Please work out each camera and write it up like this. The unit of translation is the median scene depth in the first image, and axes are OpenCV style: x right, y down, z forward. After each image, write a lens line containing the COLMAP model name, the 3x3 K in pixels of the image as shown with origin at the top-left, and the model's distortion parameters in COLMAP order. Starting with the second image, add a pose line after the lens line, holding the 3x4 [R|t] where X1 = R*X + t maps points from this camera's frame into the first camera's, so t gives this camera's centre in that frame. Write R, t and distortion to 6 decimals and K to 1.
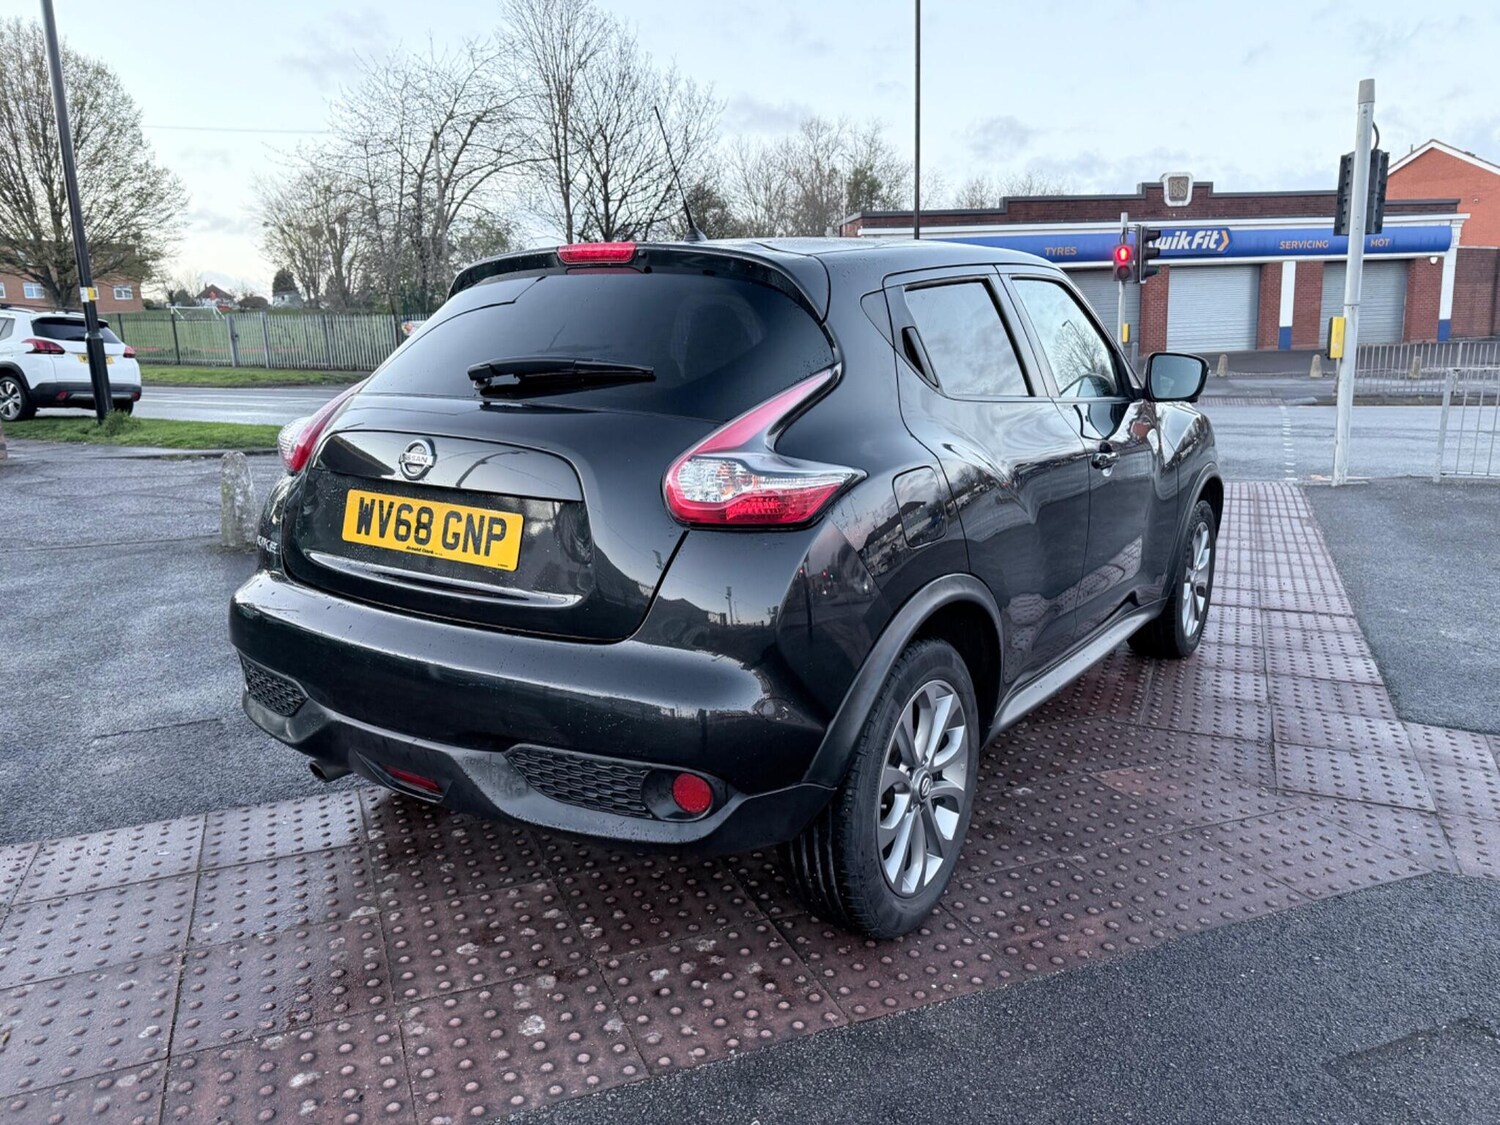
lens RADIAL K [[1105.2, 0, 754.7], [0, 1105.2, 558.2], [0, 0, 1]] dist [0.032426, -0.036963]
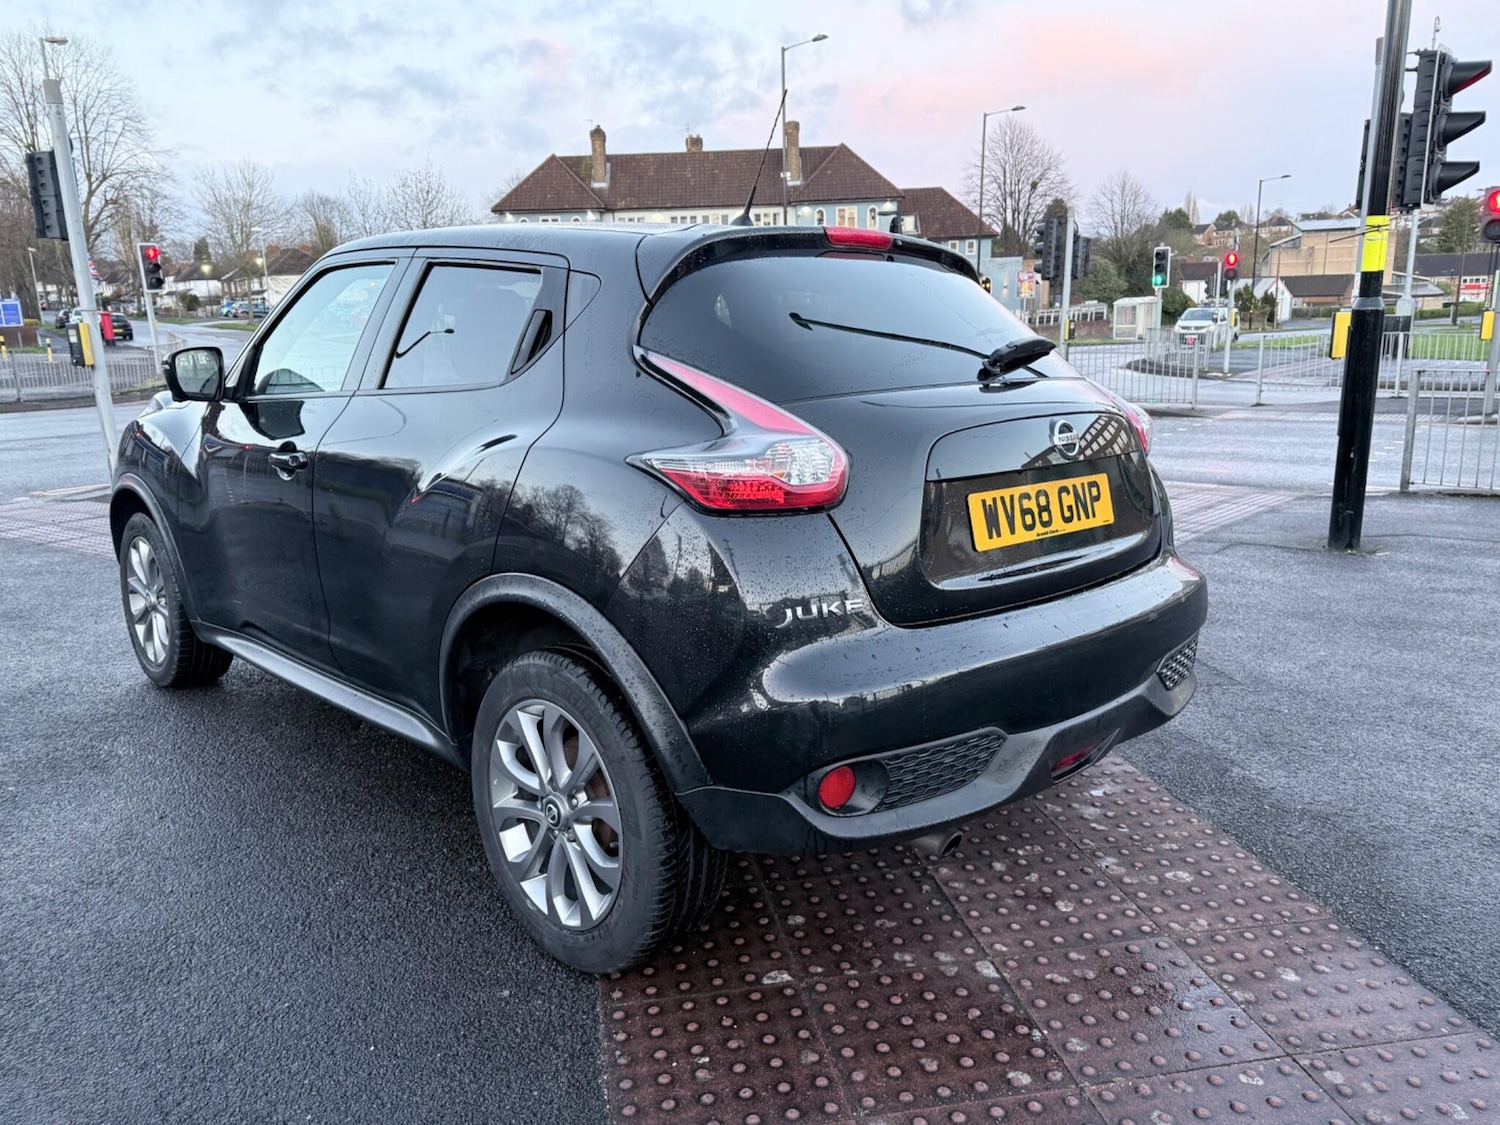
lens RADIAL K [[1105.2, 0, 743.4], [0, 1105.2, 563.4], [0, 0, 1]] dist [0.032426, -0.036963]
pose [[0.235891, -0.204010, 0.950124, -1.301574], [0.210033, 0.965310, 0.155125, -0.190345], [-0.948811, 0.162964, 0.270556, 0.982535]]
